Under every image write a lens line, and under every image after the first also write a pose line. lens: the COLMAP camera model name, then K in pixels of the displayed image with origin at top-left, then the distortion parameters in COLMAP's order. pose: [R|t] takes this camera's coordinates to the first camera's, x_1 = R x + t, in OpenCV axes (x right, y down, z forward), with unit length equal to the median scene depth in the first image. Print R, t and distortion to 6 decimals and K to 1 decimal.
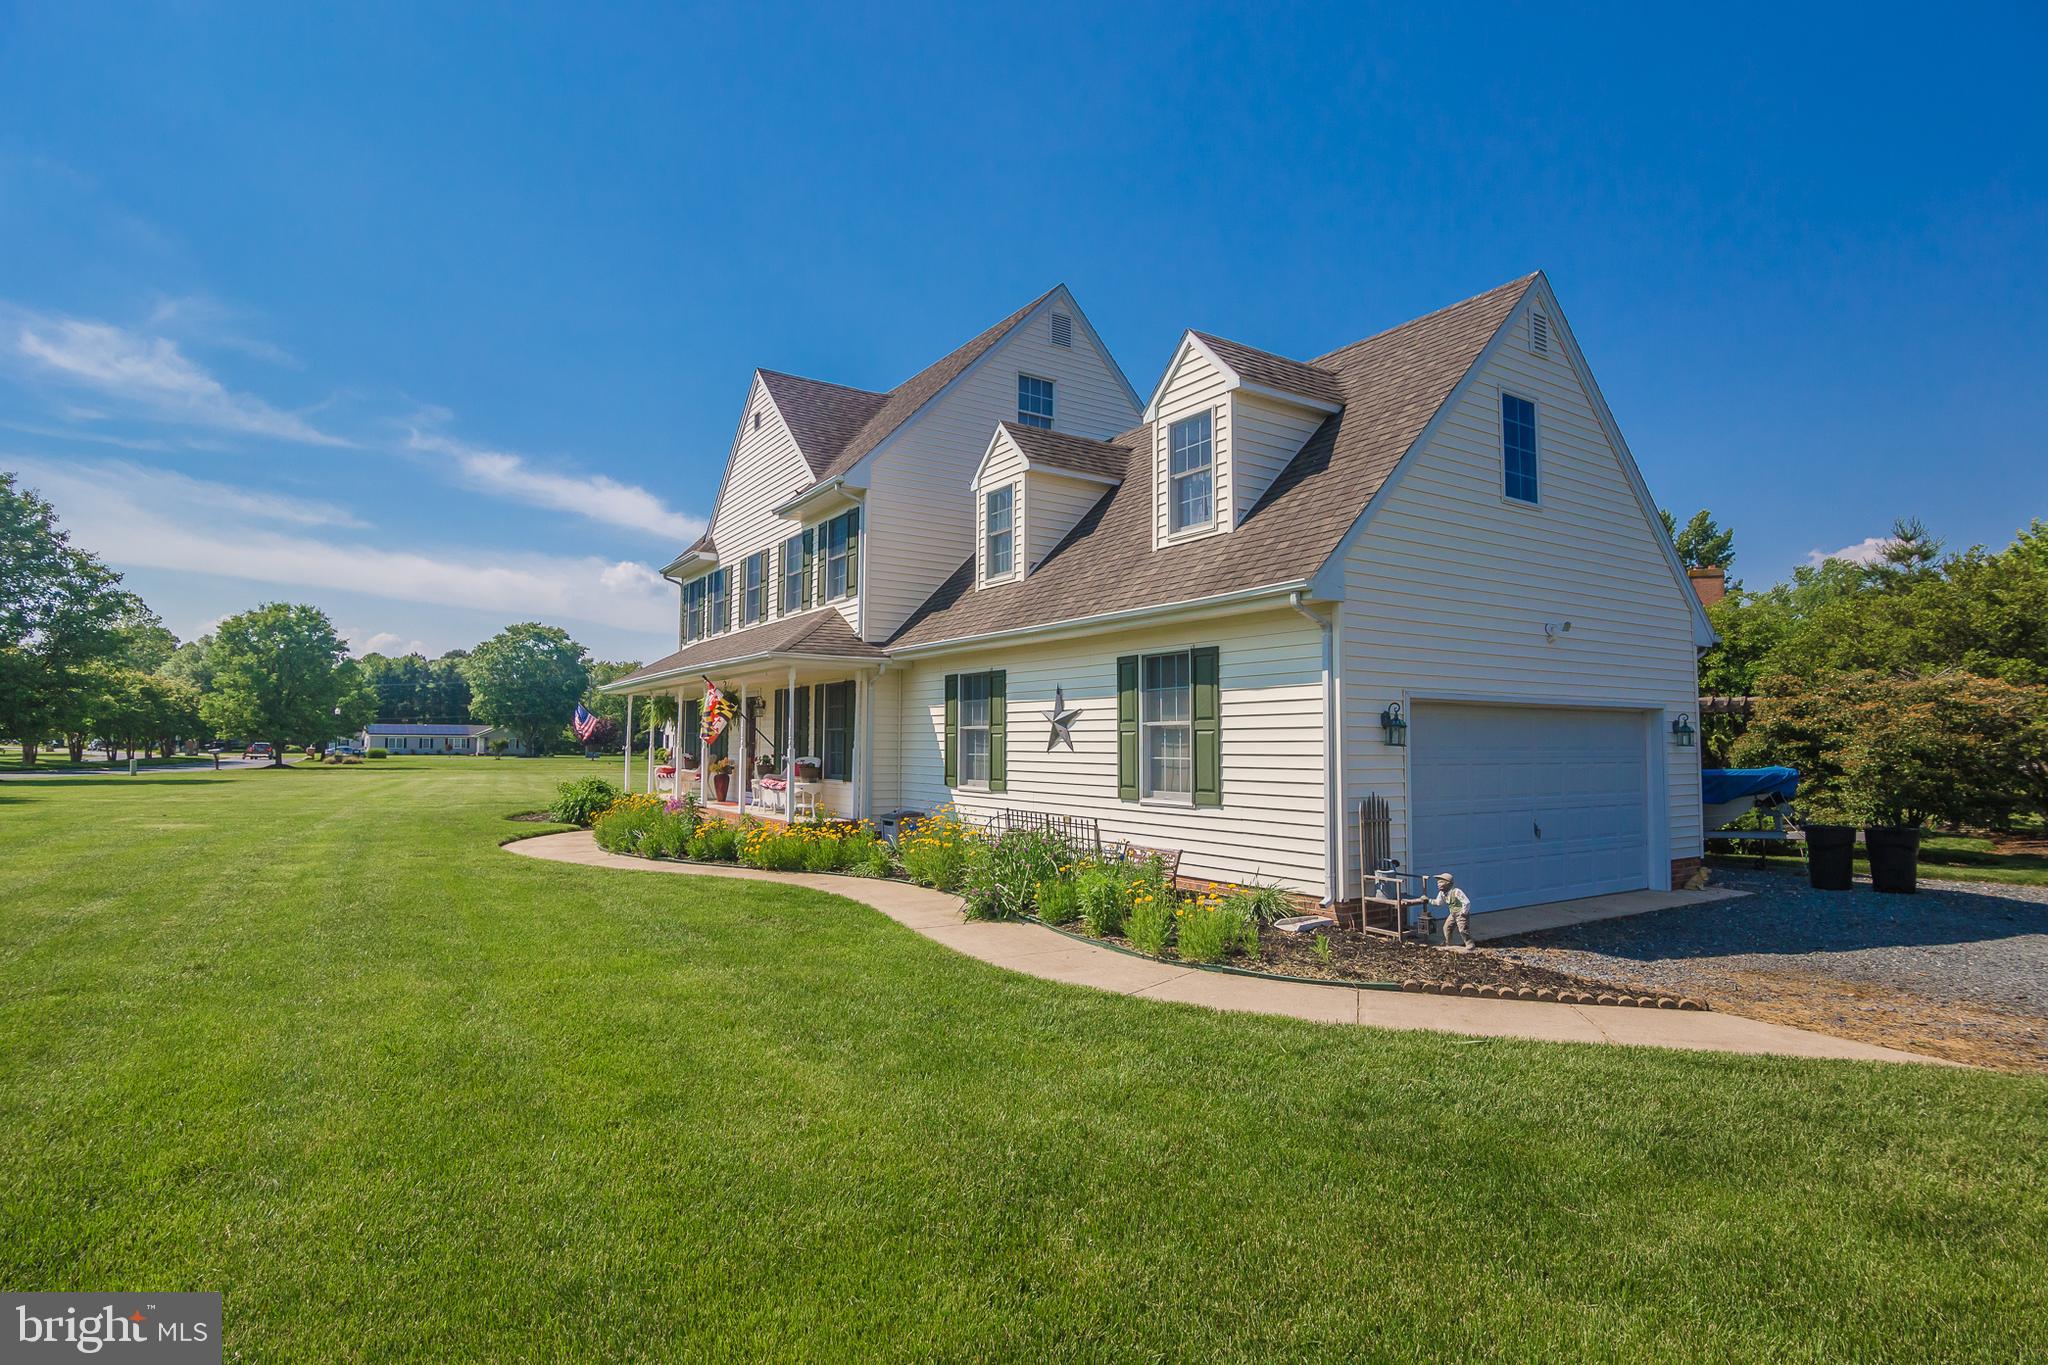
lens RADIAL K [[1041.8, 0, 1024.0], [0, 1041.8, 682.5], [0, 0, 1]] dist [-0.000723, -0.021650]
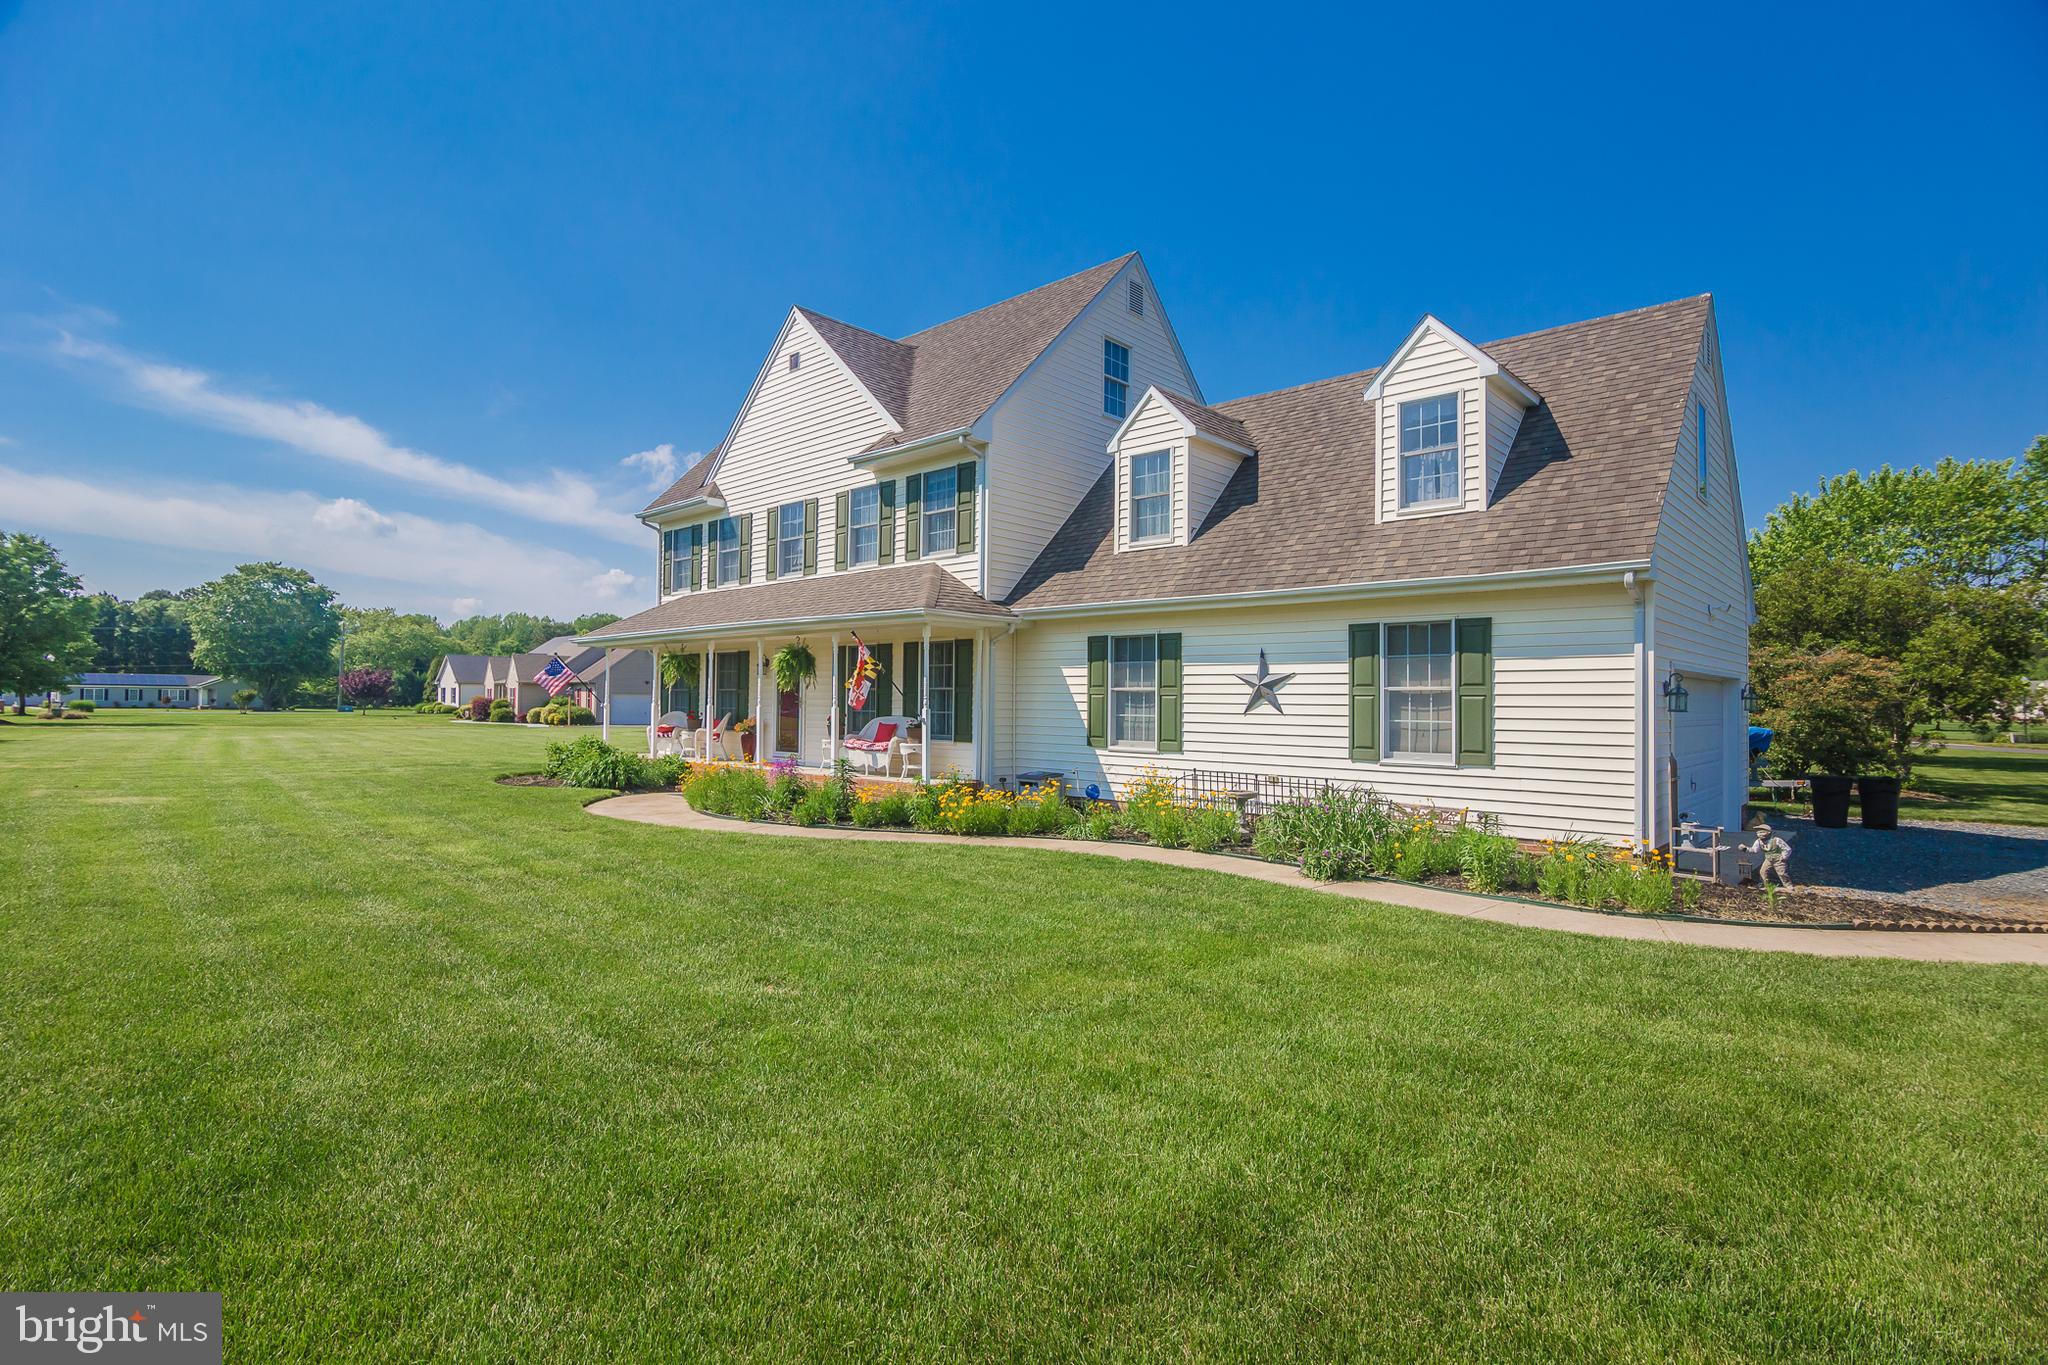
lens RADIAL K [[995.8, 0, 1024.0], [0, 995.8, 682.5], [0, 0, 1]] dist [-0.010972, 0.000115]
pose [[0.971014, 0.009713, 0.238824, -0.405582], [-0.019647, 0.999036, 0.039248, 0.001109], [-0.238213, -0.042803, 0.970269, 0.094201]]
